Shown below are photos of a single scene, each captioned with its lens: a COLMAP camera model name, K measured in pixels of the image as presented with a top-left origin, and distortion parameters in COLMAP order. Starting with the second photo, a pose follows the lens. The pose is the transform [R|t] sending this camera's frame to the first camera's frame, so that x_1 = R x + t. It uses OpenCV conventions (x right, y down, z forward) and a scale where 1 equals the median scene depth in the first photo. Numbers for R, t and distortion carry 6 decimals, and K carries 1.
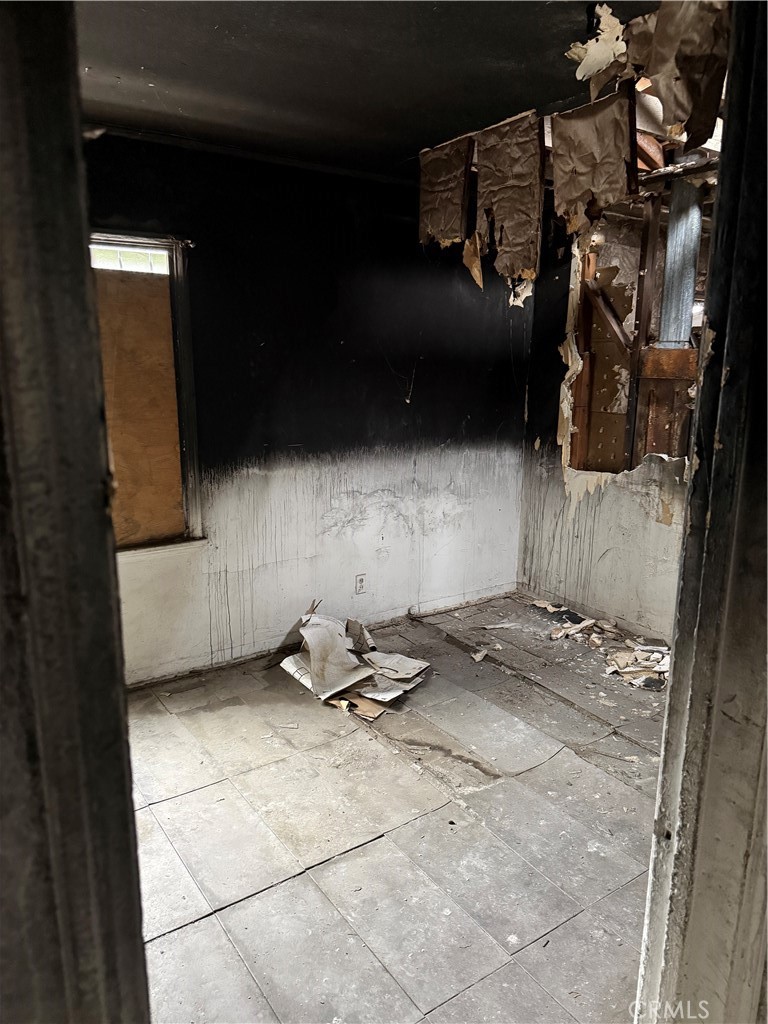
lens RADIAL K [[721.3, 0, 381.1], [0, 721.3, 506.5], [0, 0, 1]] dist [0.070929, -0.078087]
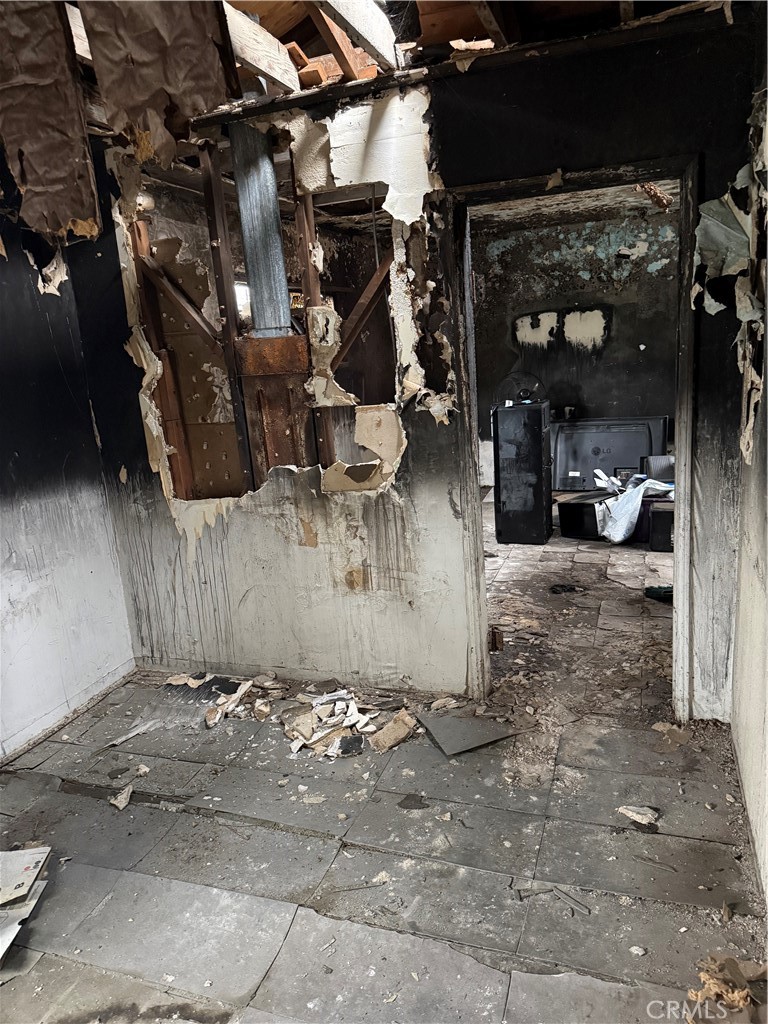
lens RADIAL K [[721.3, 0, 380.4], [0, 721.3, 510.3], [0, 0, 1]] dist [0.070929, -0.078087]
pose [[0.806601, -0.206389, 0.553894, 0.005290], [0.206297, 0.976432, 0.063417, -0.051795], [-0.553929, 0.063114, 0.830168, 0.265009]]
